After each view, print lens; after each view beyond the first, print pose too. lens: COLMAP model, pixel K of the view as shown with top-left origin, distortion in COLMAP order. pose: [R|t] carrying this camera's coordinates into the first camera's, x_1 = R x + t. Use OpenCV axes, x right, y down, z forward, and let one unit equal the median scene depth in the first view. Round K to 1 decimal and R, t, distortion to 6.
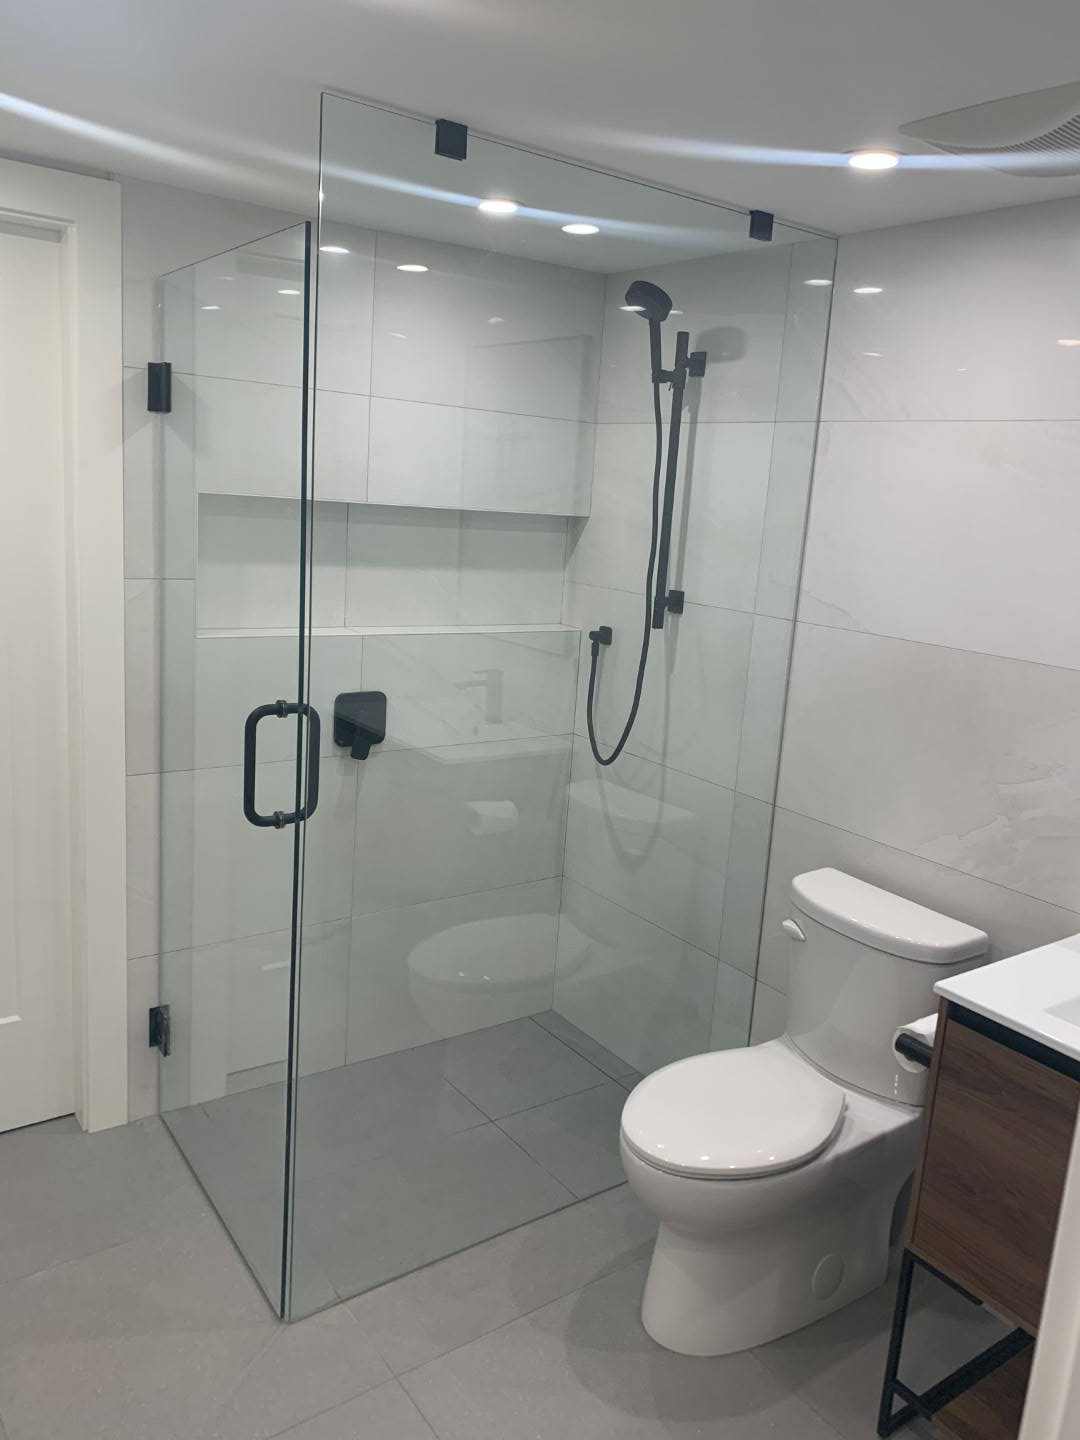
lens RADIAL K [[1107.6, 0, 540.5], [0, 1107.6, 694.5], [0, 0, 1]] dist [-0.005415, -0.004110]
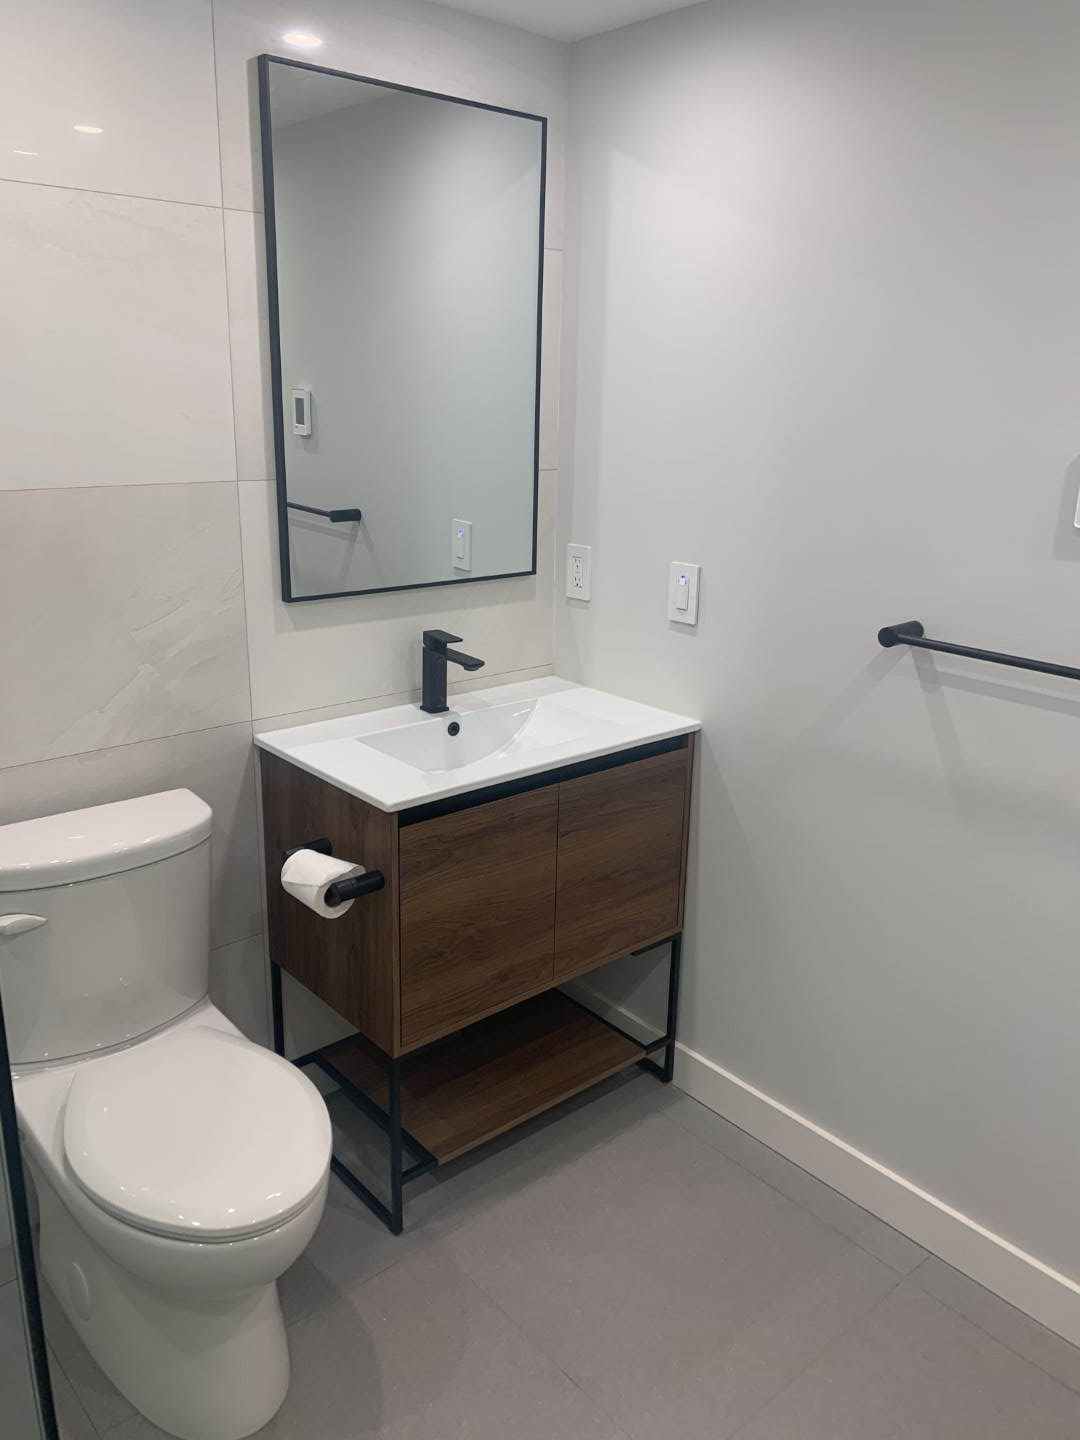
lens RADIAL K [[1108.5, 0, 542.1], [0, 1108.5, 716.7], [0, 0, 1]] dist [0.091112, -0.100742]
pose [[-0.085779, -0.359601, 0.929155, -0.463740], [0.158843, 0.915728, 0.369069, -0.133982], [-0.983570, 0.179248, -0.021430, 0.712555]]
